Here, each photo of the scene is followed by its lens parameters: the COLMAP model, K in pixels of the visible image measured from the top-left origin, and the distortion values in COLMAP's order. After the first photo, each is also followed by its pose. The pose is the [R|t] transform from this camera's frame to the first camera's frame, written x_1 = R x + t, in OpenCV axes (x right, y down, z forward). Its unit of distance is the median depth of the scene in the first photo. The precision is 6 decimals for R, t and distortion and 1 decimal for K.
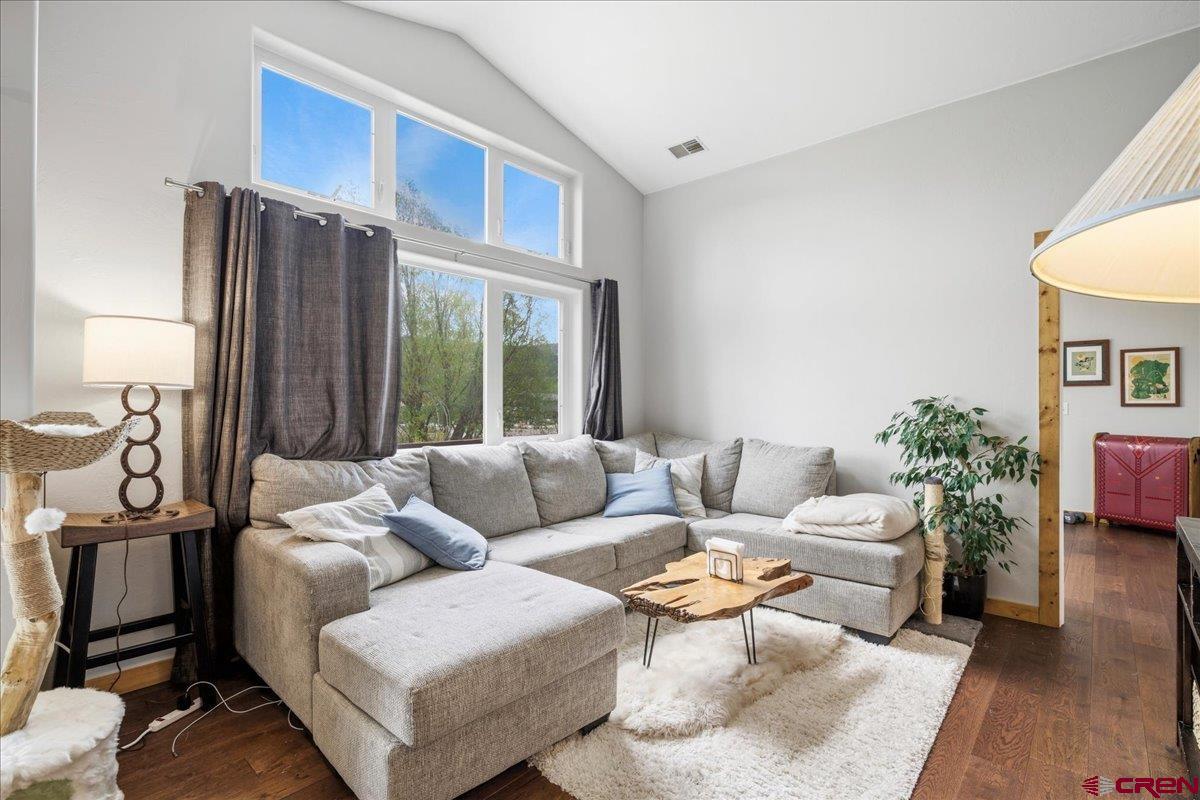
lens RADIAL K [[562.3, 0, 611.4], [0, 562.3, 402.1], [0, 0, 1]] dist [-0.020393, -0.000334]
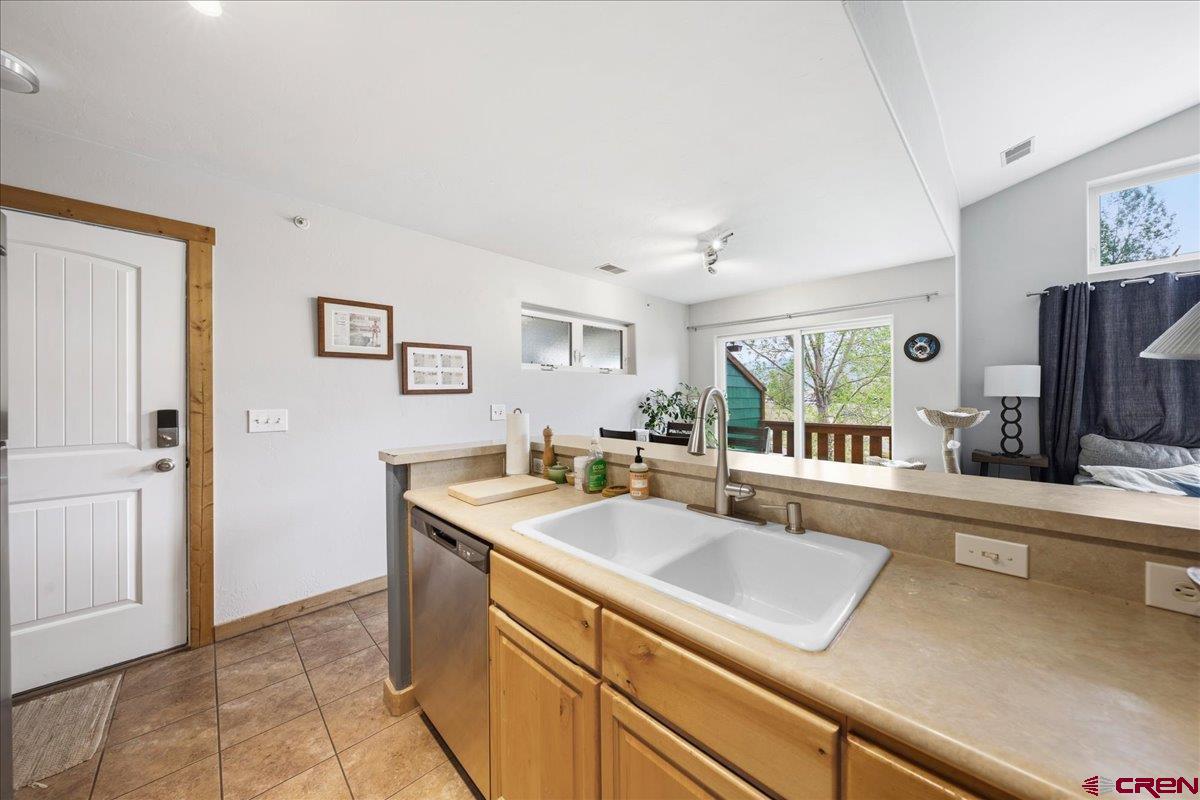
lens RADIAL K [[407.2, 0, 605.4], [0, 407.2, 395.1], [0, 0, 1]] dist [-0.002776, -0.000122]
pose [[-0.068786, -0.006008, -0.997613, 0.618826], [0.004313, 0.999971, -0.006320, -0.022112], [0.997622, -0.004737, -0.068758, -0.348120]]
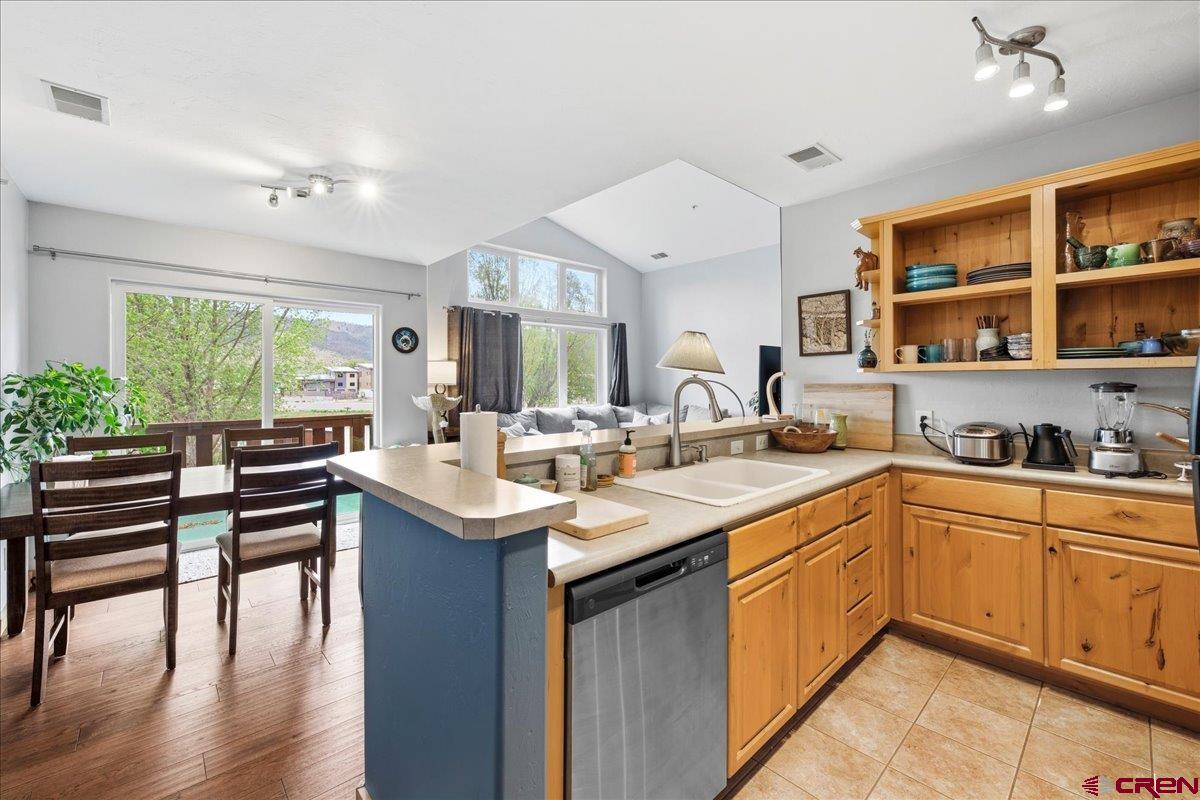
lens RADIAL K [[478.1, 0, 606.2], [0, 478.1, 380.0], [0, 0, 1]] dist [-0.009718, -0.000047]
pose [[0.994425, -0.007564, -0.105172, 0.175162], [0.007380, 0.999970, -0.002142, -0.028910], [0.105185, 0.001354, 0.994452, -0.960265]]
